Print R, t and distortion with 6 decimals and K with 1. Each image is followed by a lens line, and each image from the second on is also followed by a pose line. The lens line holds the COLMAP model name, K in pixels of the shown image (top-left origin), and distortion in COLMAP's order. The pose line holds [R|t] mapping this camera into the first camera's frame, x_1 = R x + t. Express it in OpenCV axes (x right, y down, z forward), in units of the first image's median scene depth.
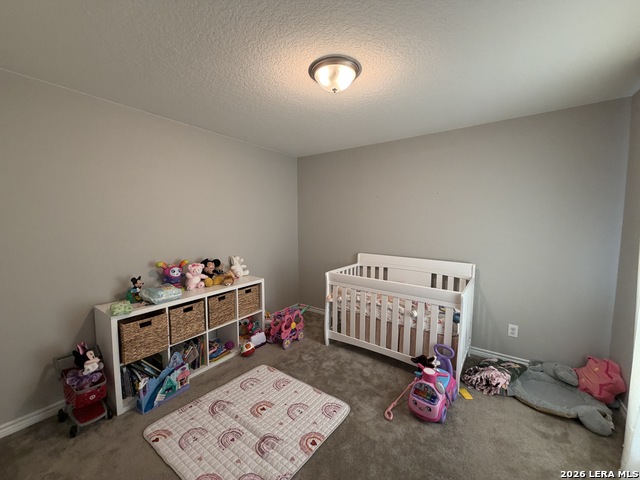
lens RADIAL K [[255.4, 0, 320.0], [0, 255.4, 240.0], [0, 0, 1]] dist [-0.001341, -0.000084]
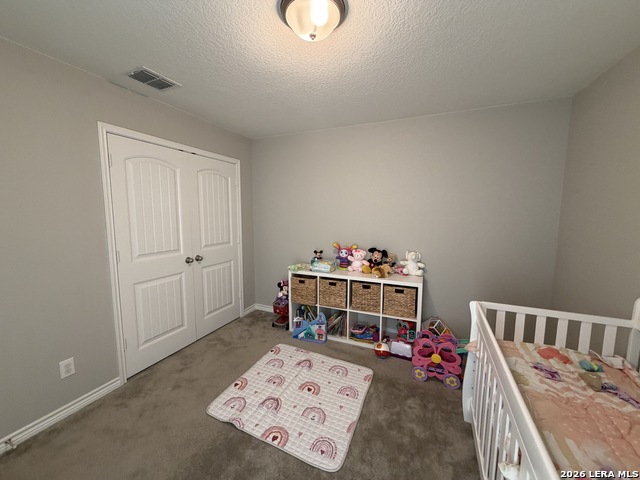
lens RADIAL K [[255.4, 0, 320.0], [0, 255.4, 240.0], [0, 0, 1]] dist [-0.001341, -0.000084]
pose [[0.208886, 0.107246, -0.972041, 0.614749], [-0.084771, 0.992213, 0.091255, -0.041945], [0.974259, 0.063339, 0.216351, 0.636842]]
